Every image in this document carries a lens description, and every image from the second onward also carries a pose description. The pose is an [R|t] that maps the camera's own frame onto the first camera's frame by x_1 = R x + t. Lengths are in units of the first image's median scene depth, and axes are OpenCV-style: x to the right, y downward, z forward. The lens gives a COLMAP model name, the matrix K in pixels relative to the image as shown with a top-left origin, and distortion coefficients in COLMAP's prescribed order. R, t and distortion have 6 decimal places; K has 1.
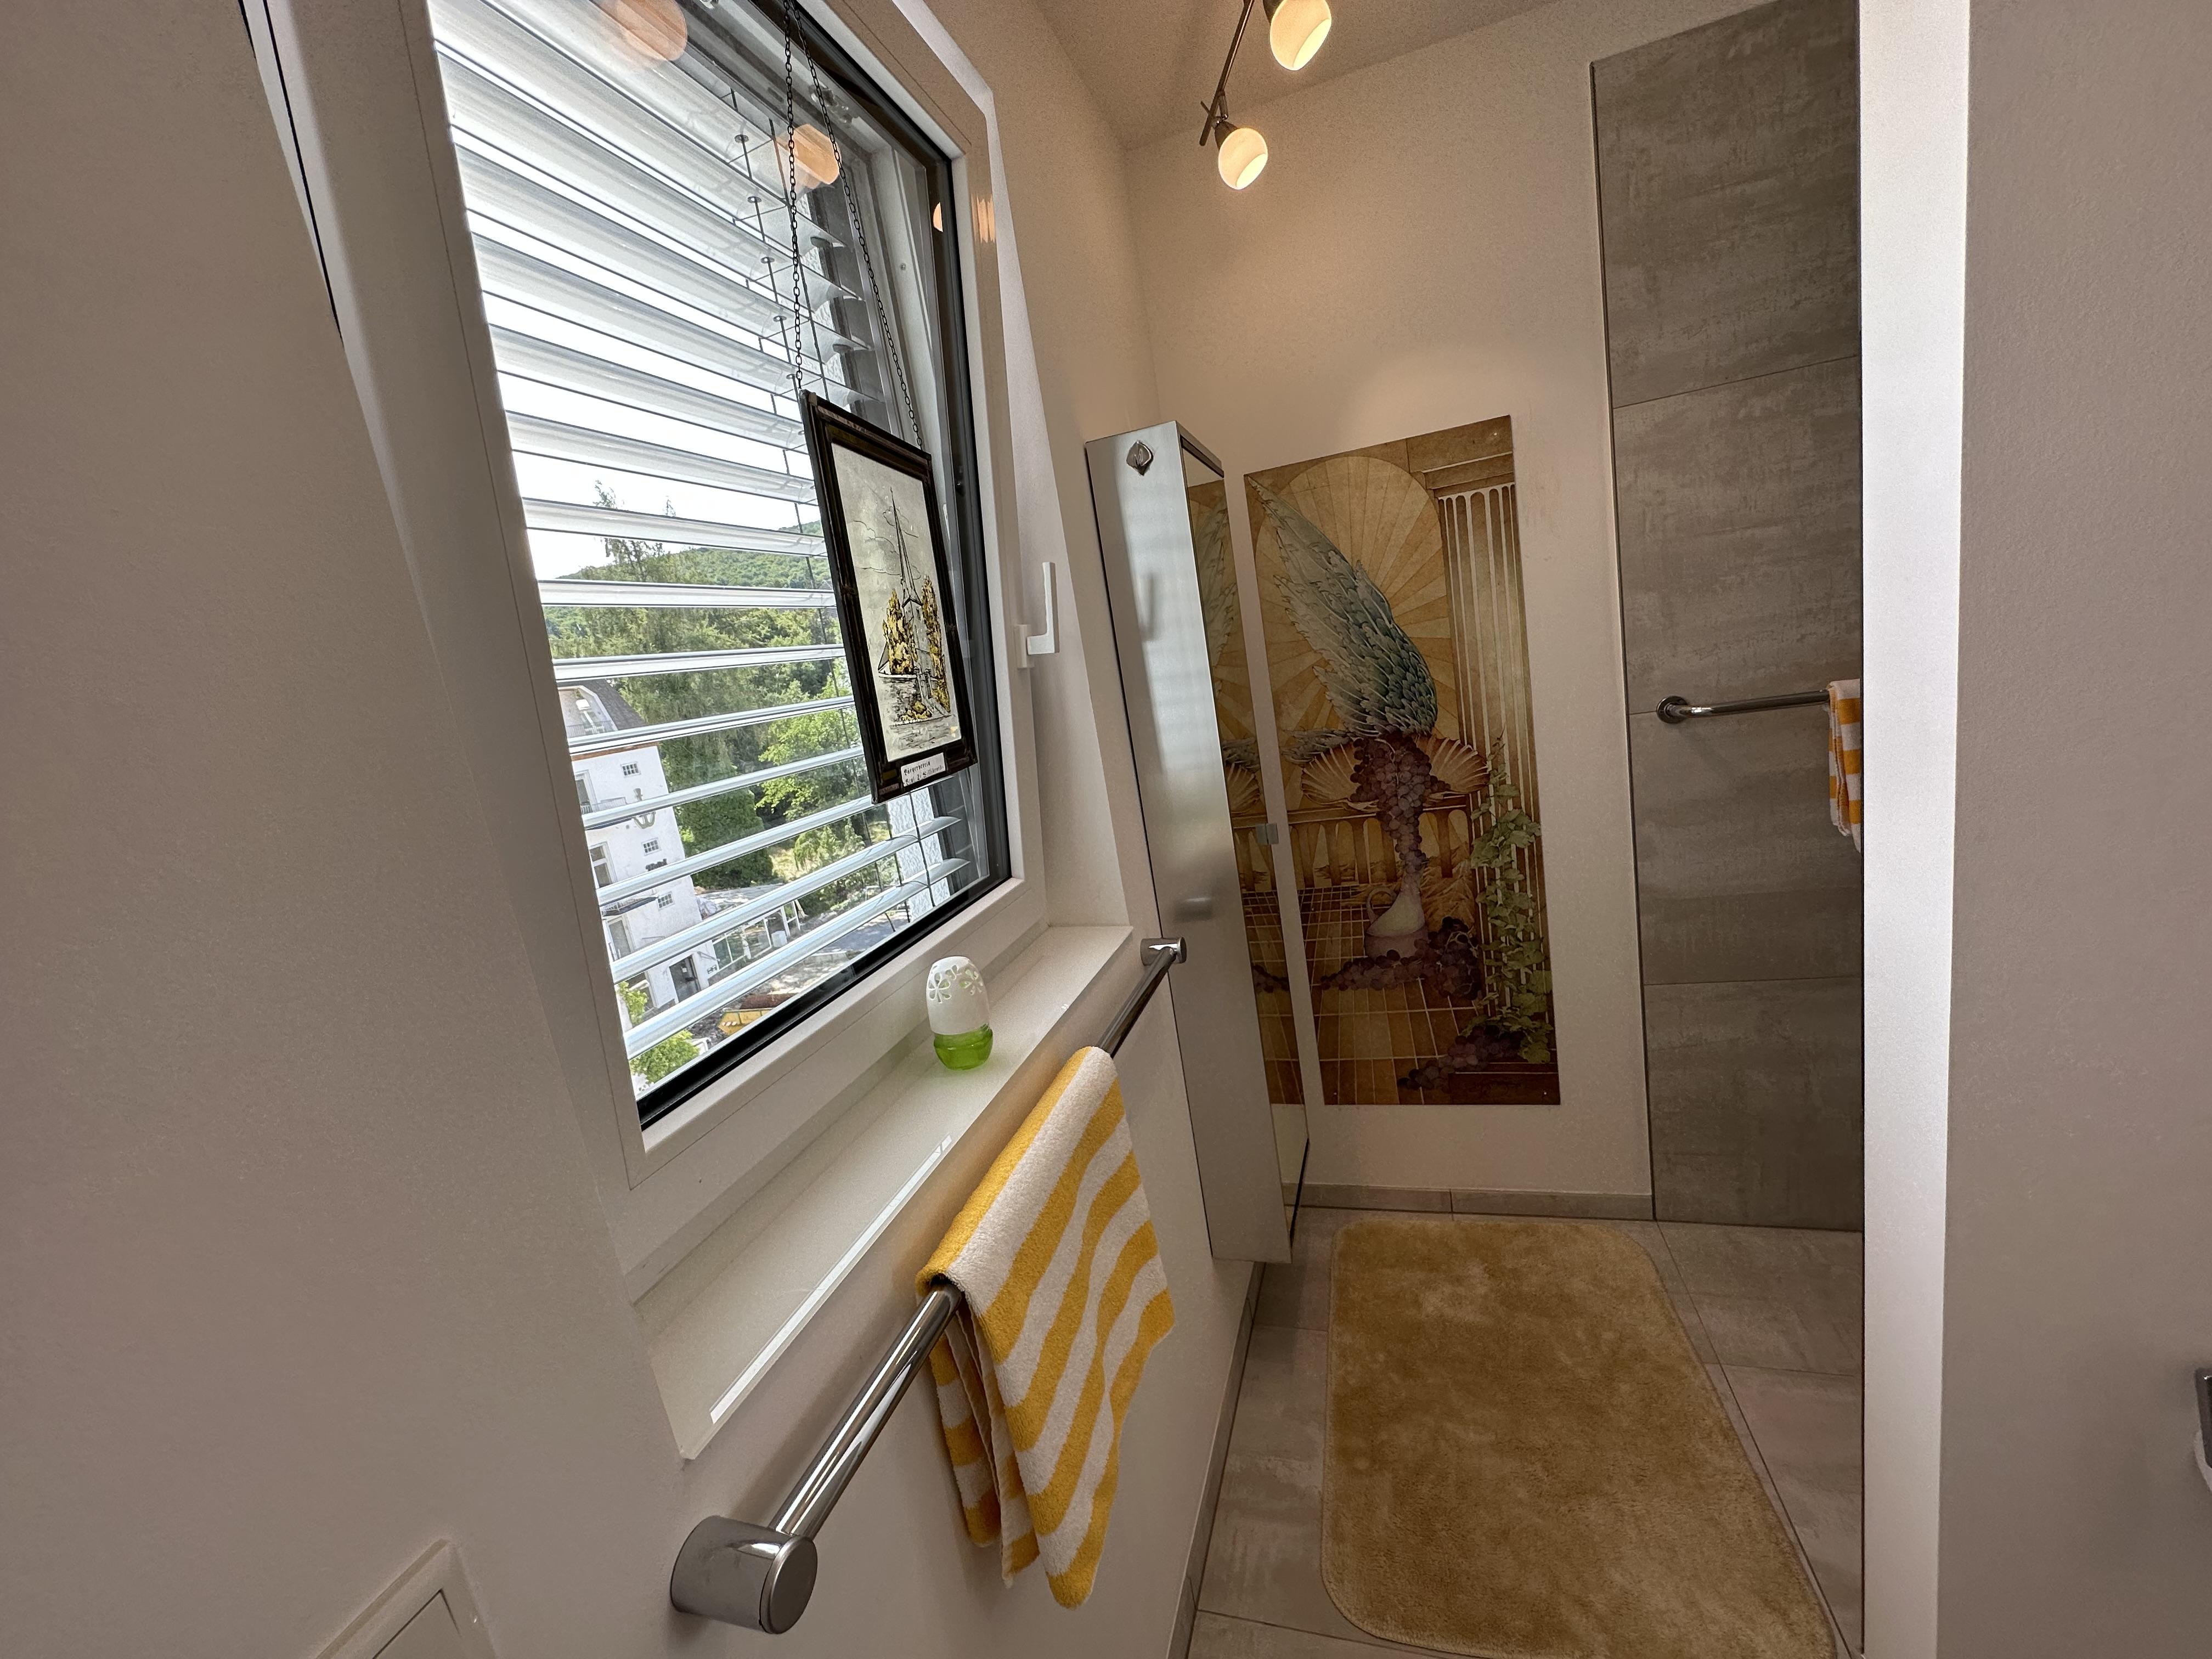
lens RADIAL K [[881.1, 0, 1105.8], [0, 881.1, 835.9], [0, 0, 1]] dist [-0.005675, 0.000932]
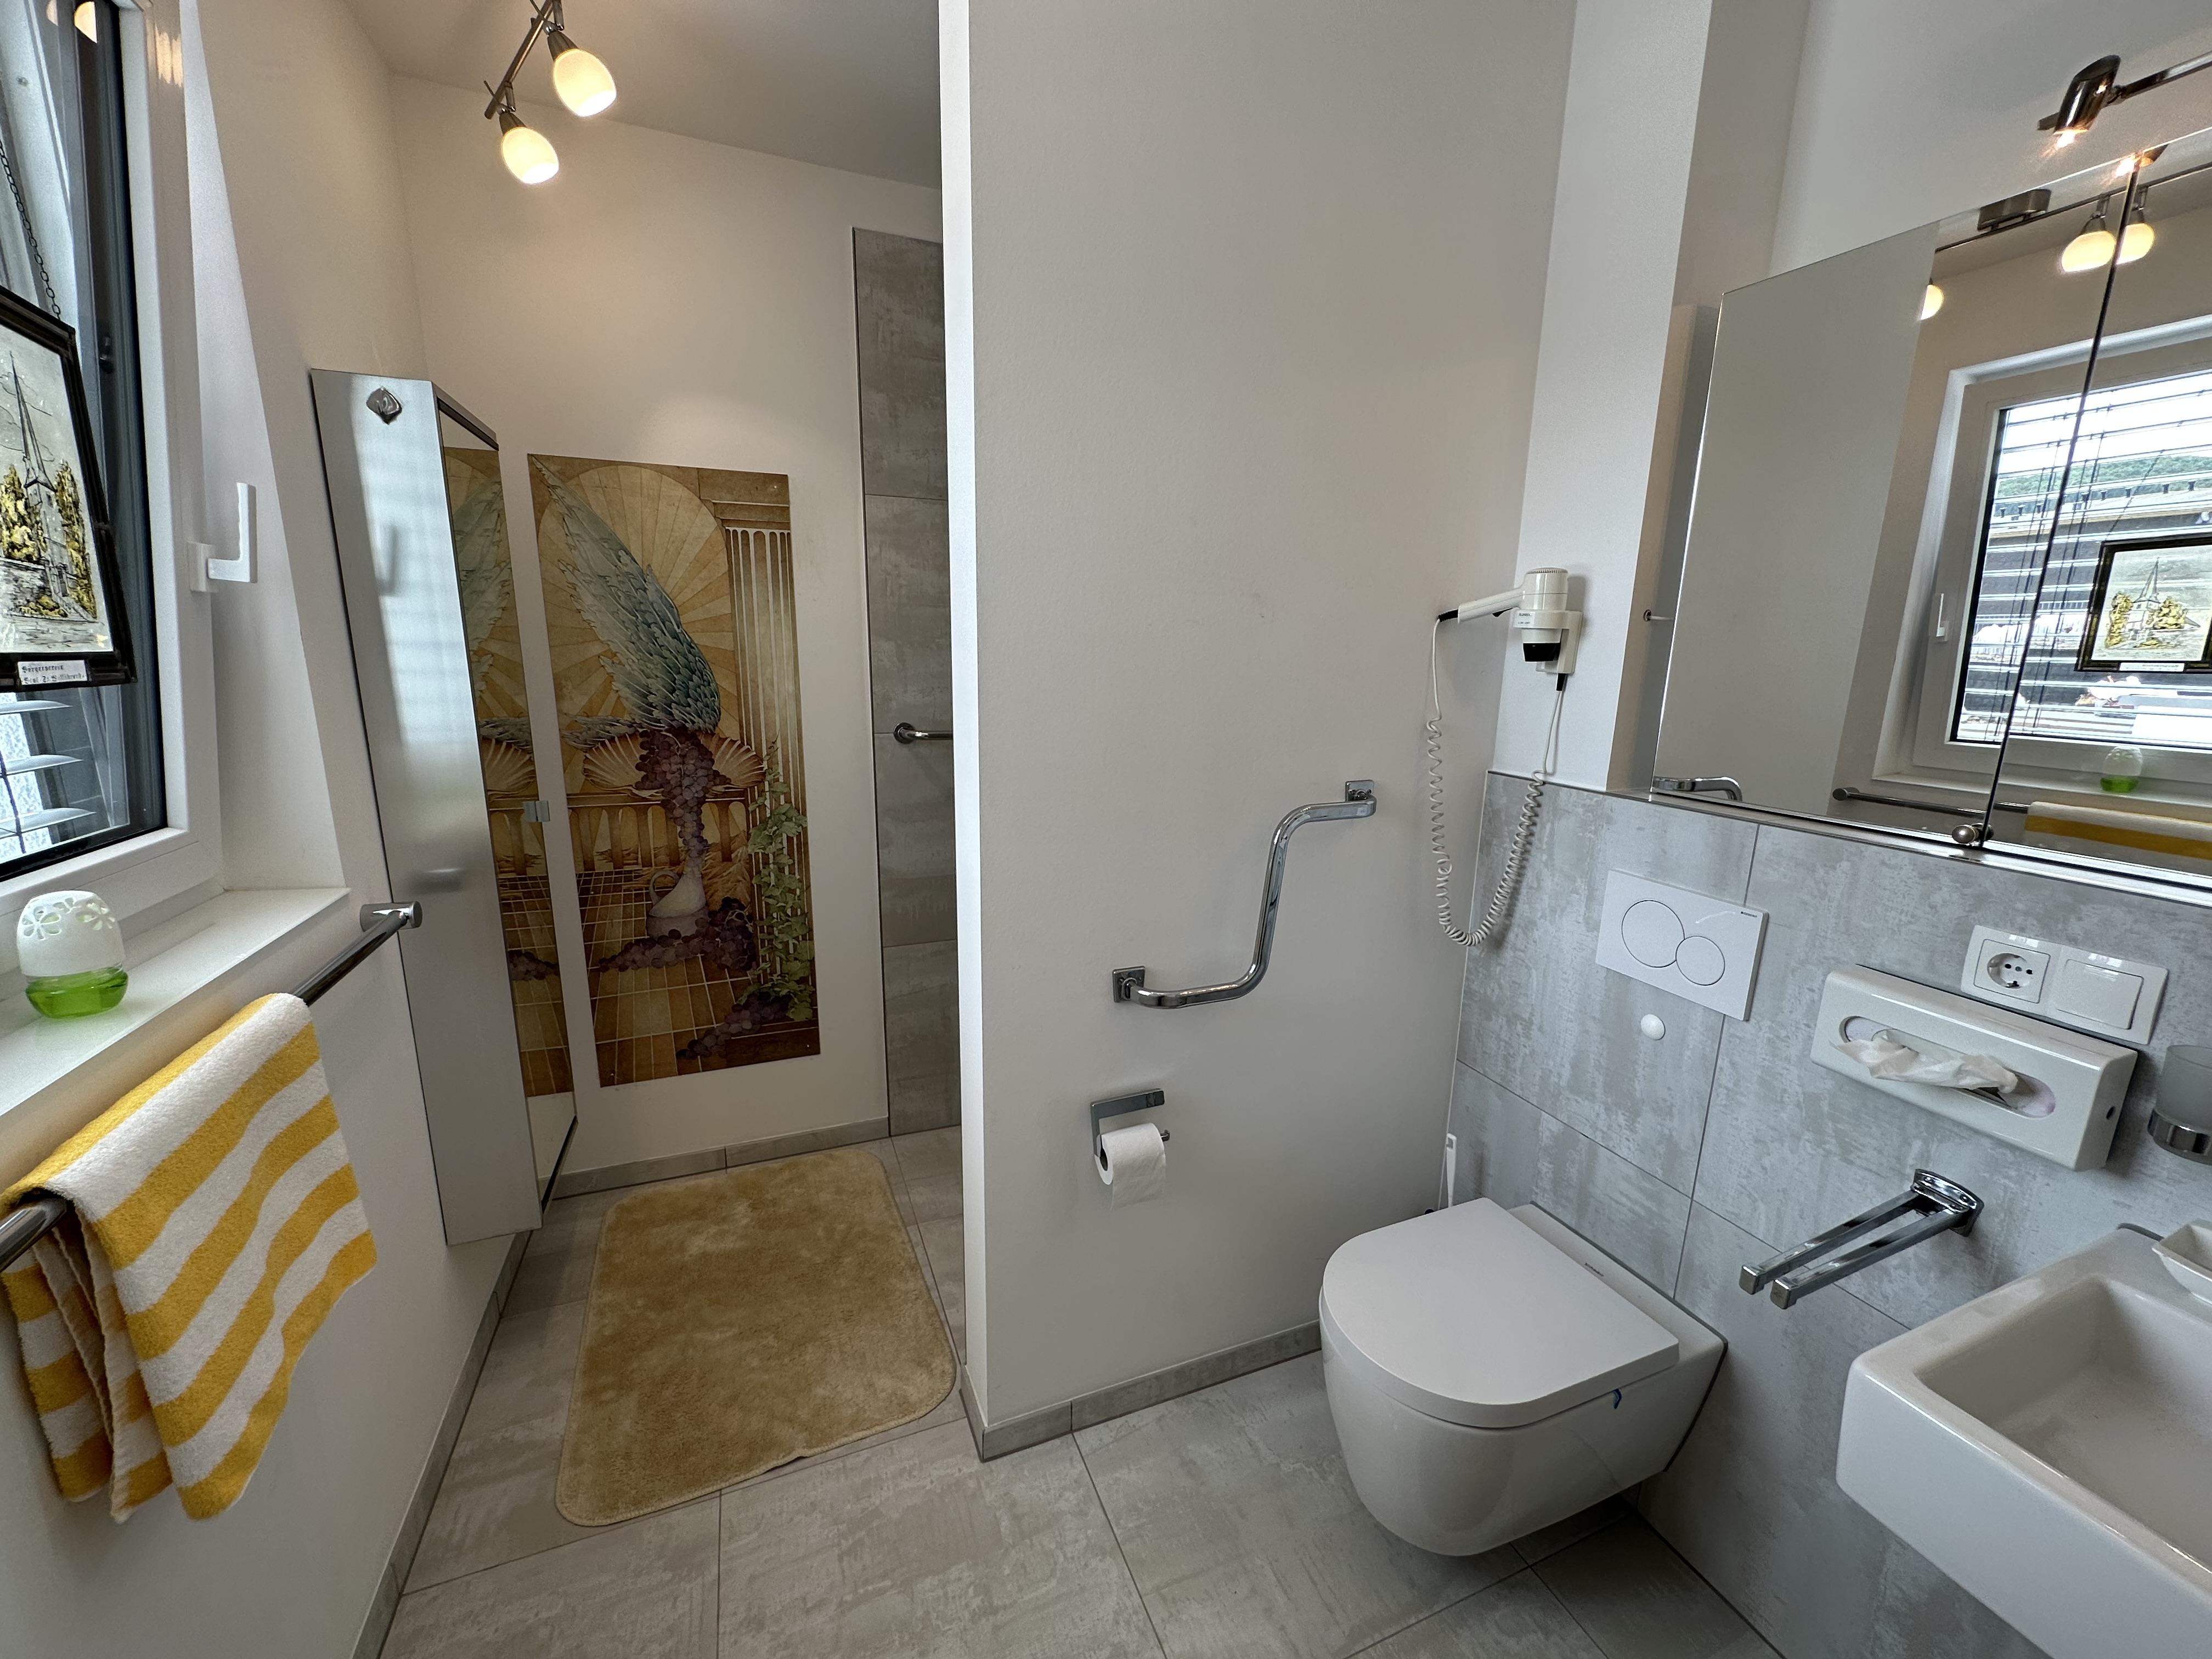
lens RADIAL K [[881.1, 0, 1108.7], [0, 881.1, 831.3], [0, 0, 1]] dist [-0.005675, 0.000932]
pose [[0.755632, 0.038483, 0.653865, 0.022085], [-0.015337, 0.999038, -0.041075, 0.053616], [-0.654817, 0.021009, 0.755496, -0.194119]]
